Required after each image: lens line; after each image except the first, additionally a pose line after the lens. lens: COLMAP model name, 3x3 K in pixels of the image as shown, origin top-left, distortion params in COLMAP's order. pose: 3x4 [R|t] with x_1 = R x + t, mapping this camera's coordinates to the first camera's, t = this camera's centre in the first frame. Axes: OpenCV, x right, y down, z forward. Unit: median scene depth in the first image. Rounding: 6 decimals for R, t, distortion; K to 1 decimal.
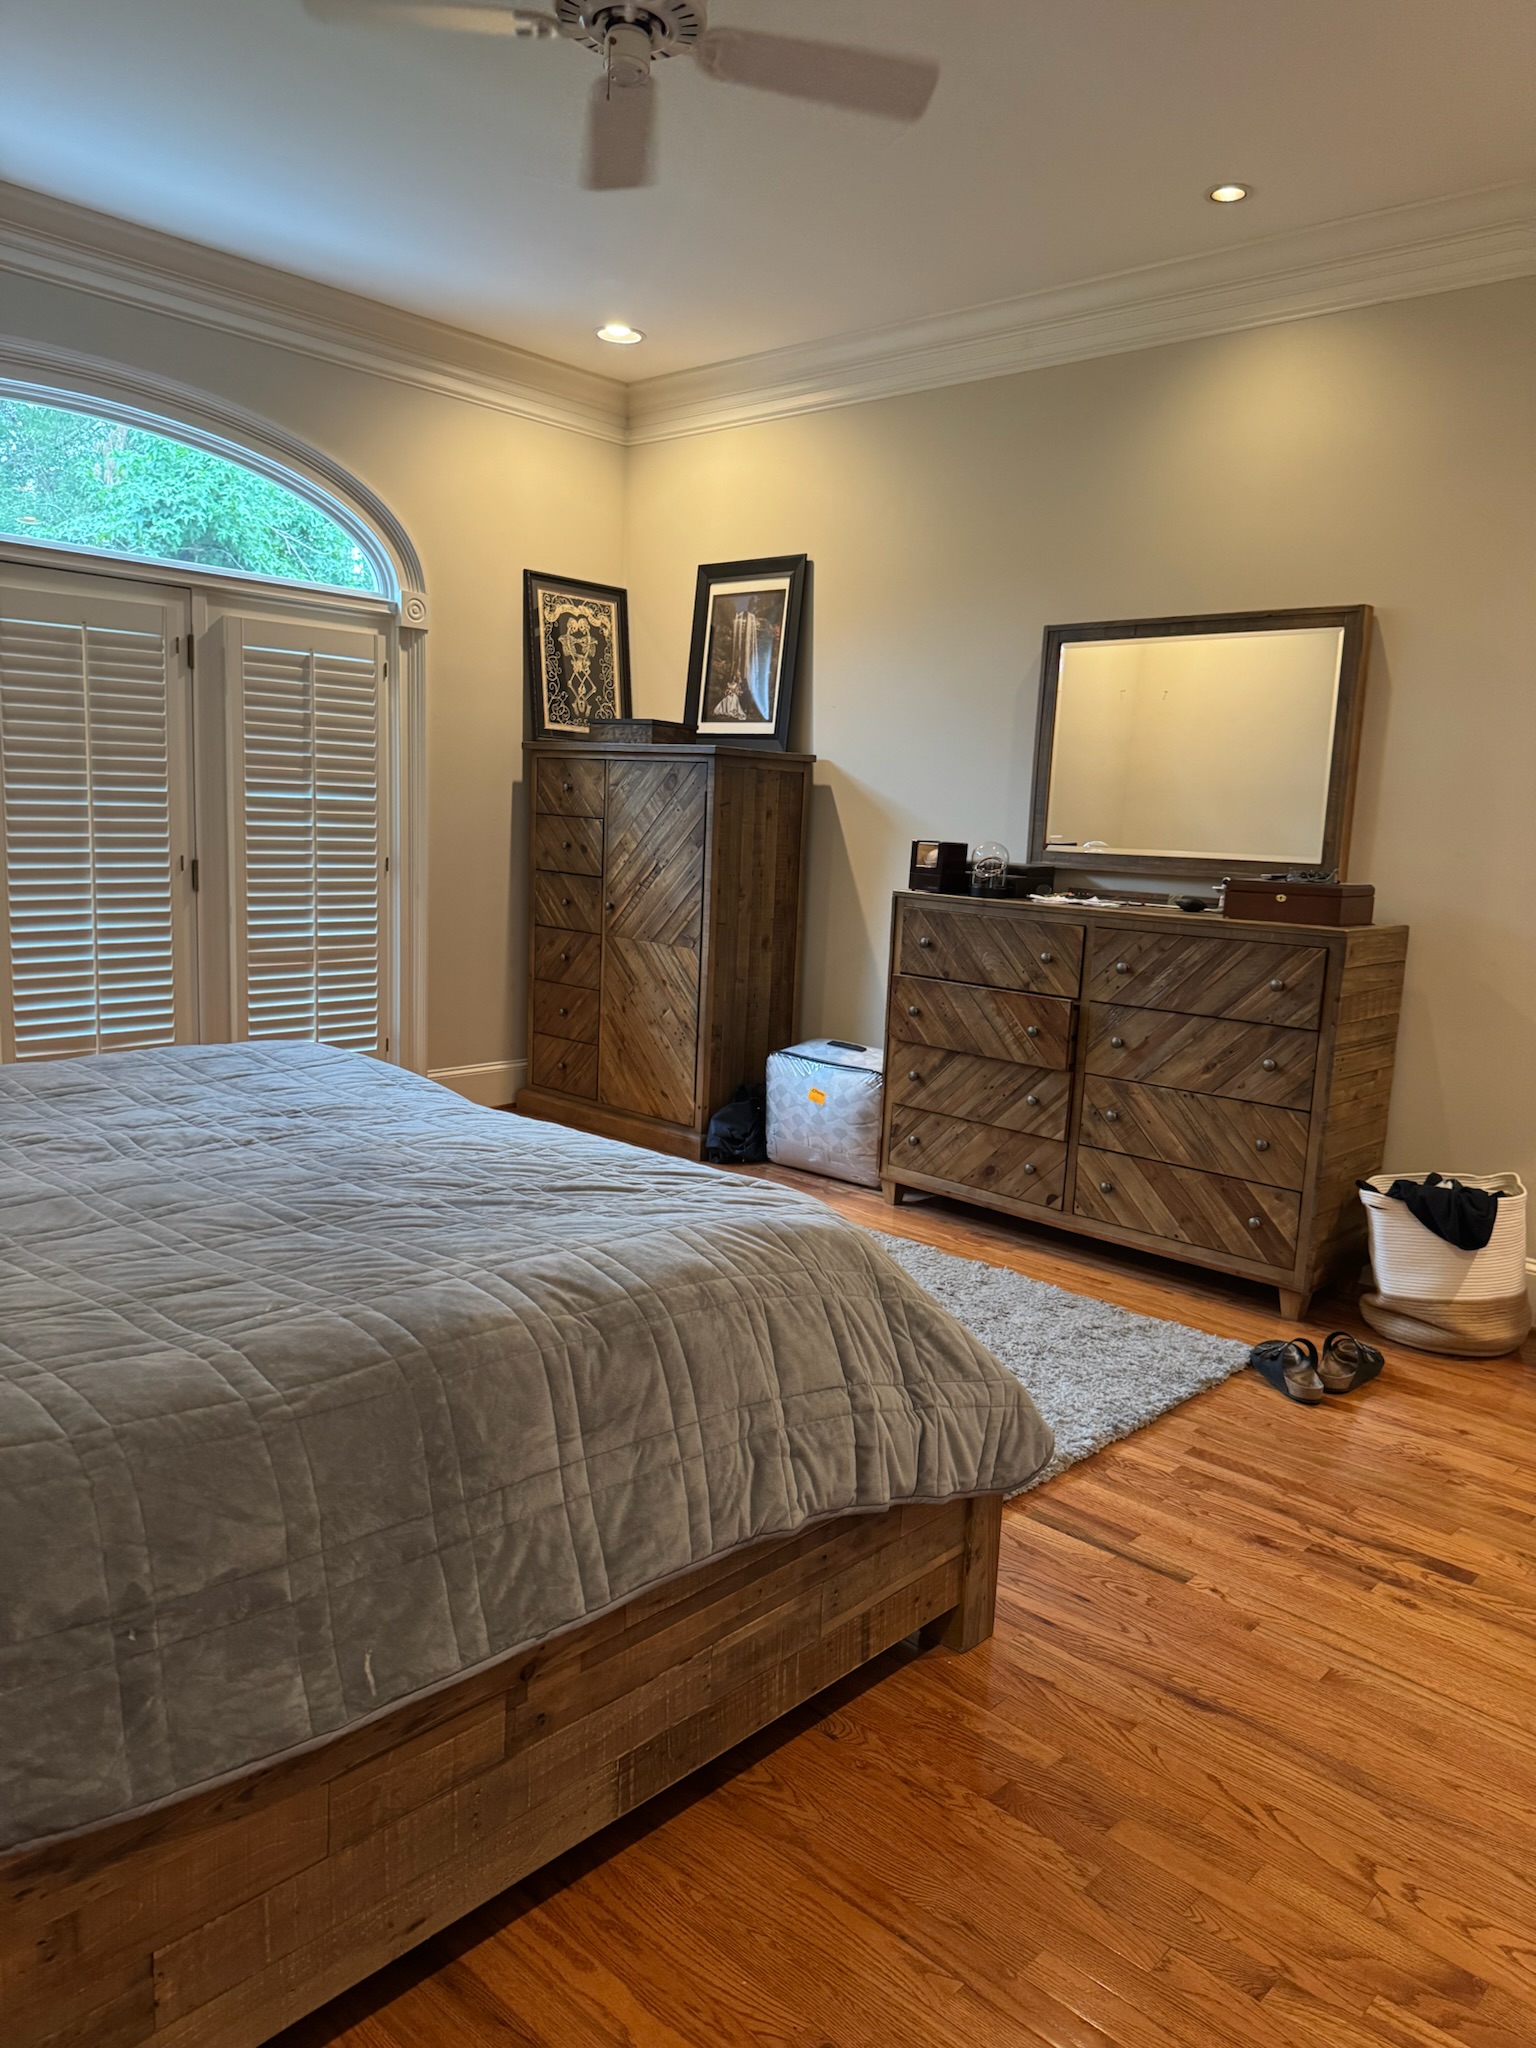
lens RADIAL K [[1486.6, 0, 768.0], [0, 1486.6, 1024.0], [0, 0, 1]] dist [0.058852, -0.005596]
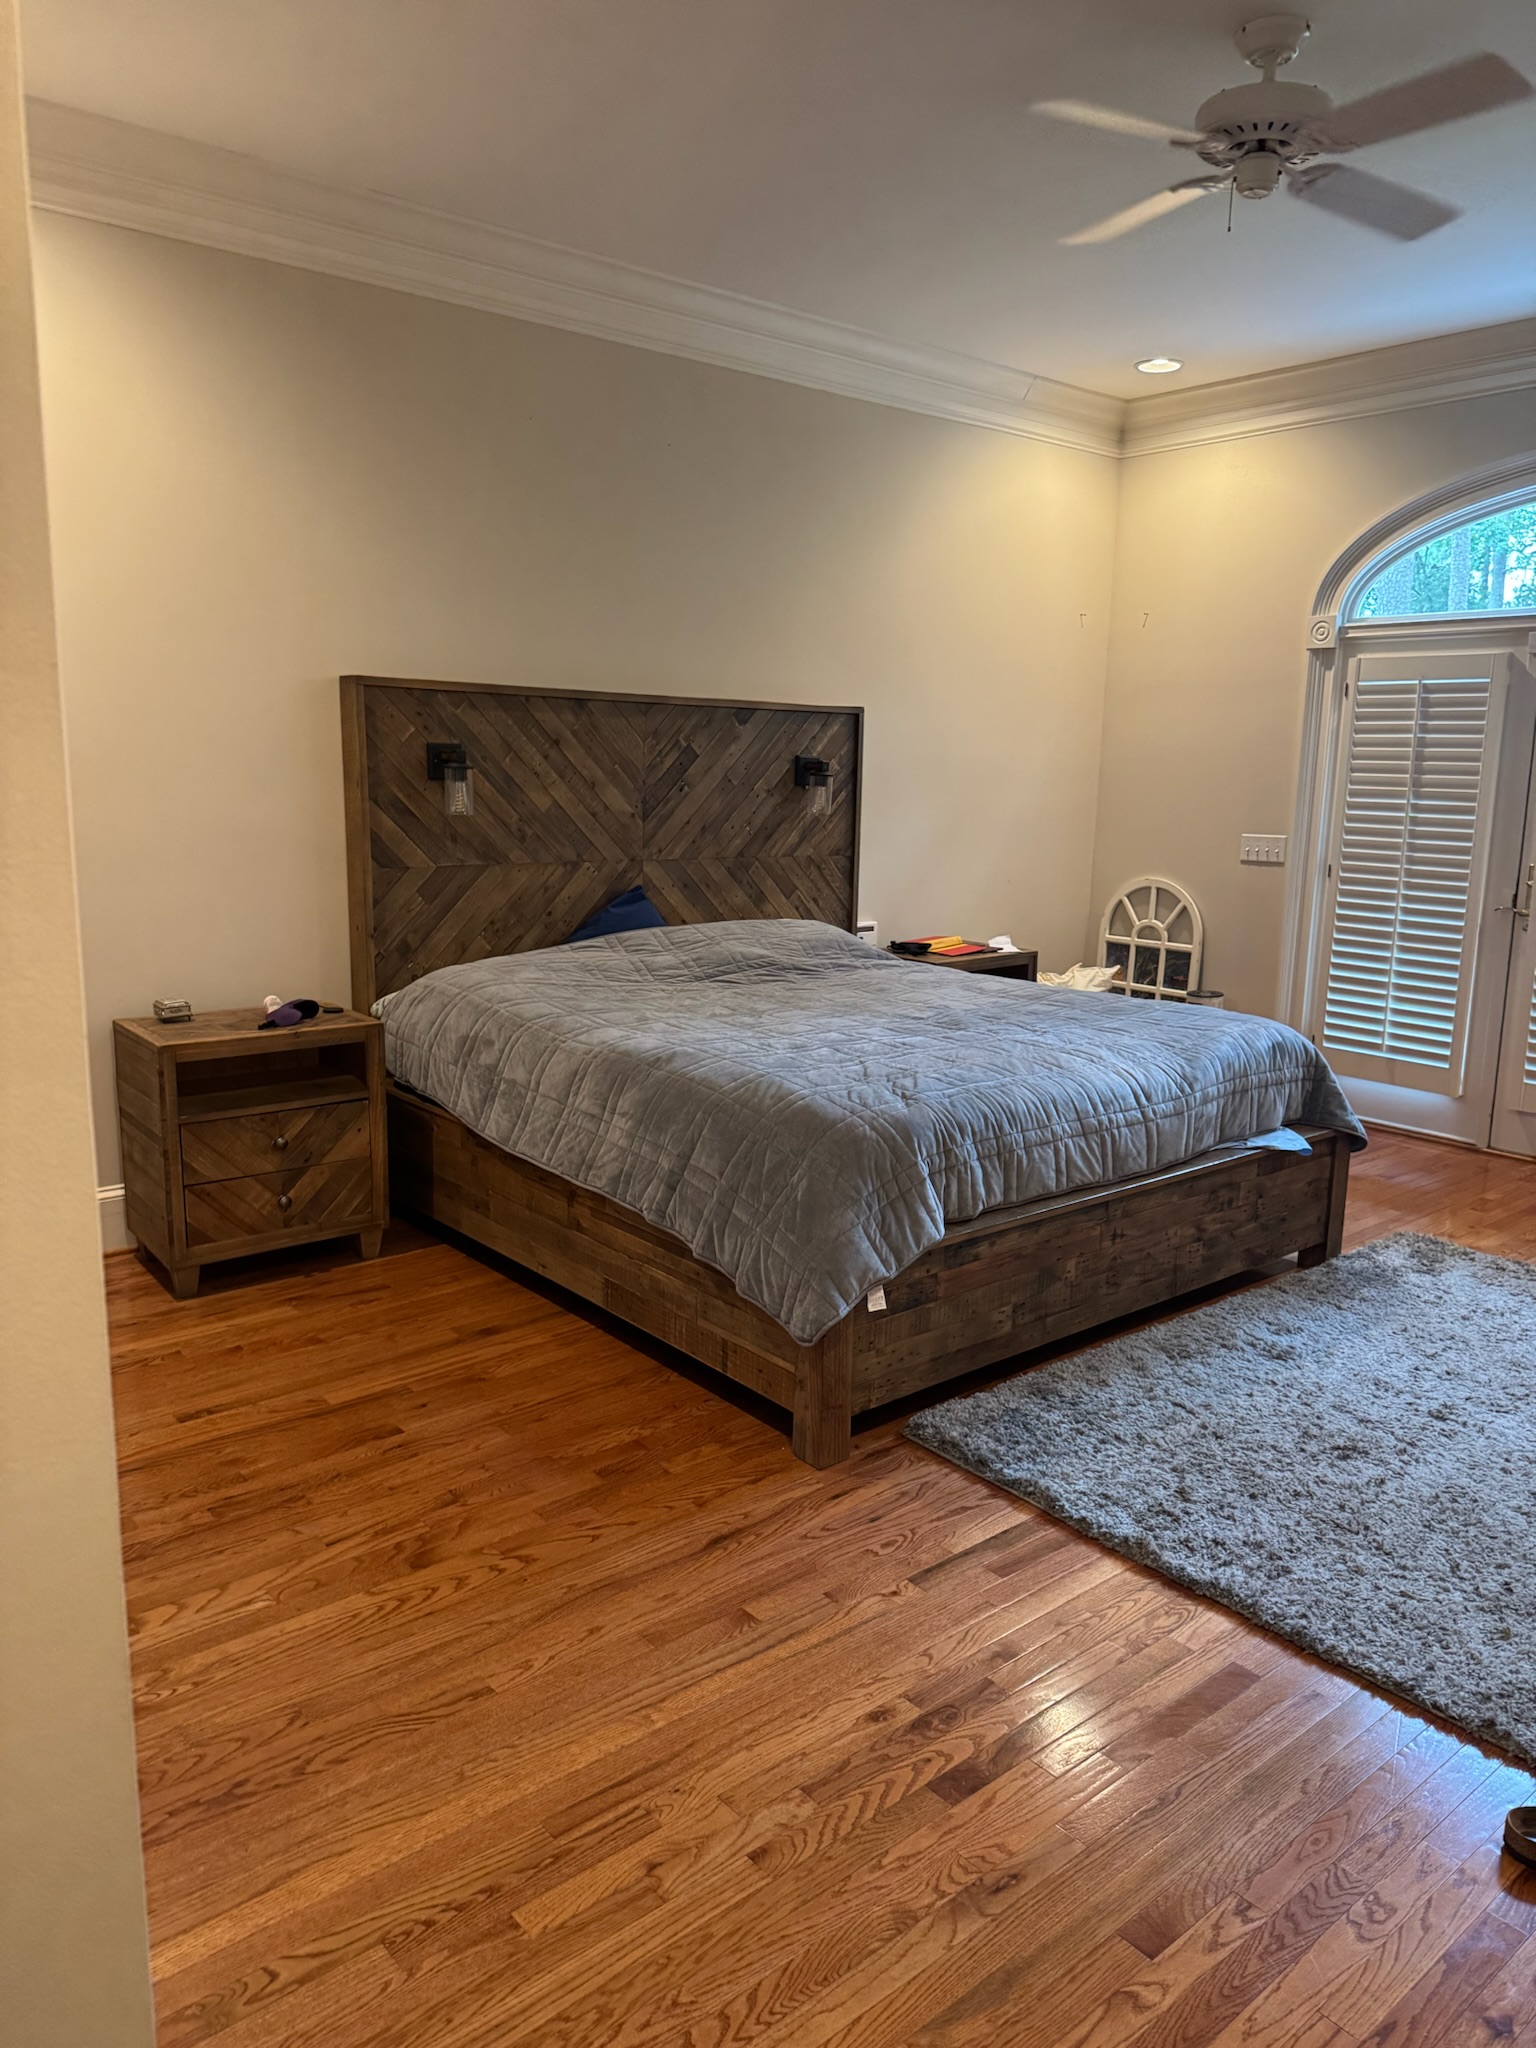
lens RADIAL K [[1439.0, 0, 760.2], [0, 1439.0, 1024.3], [0, 0, 1]] dist [0.029523, -0.033568]
pose [[-0.131359, 0.138667, -0.981589, 1.258121], [-0.176025, 0.971171, 0.160752, -0.135559], [0.975582, 0.193900, -0.103163, 0.989393]]
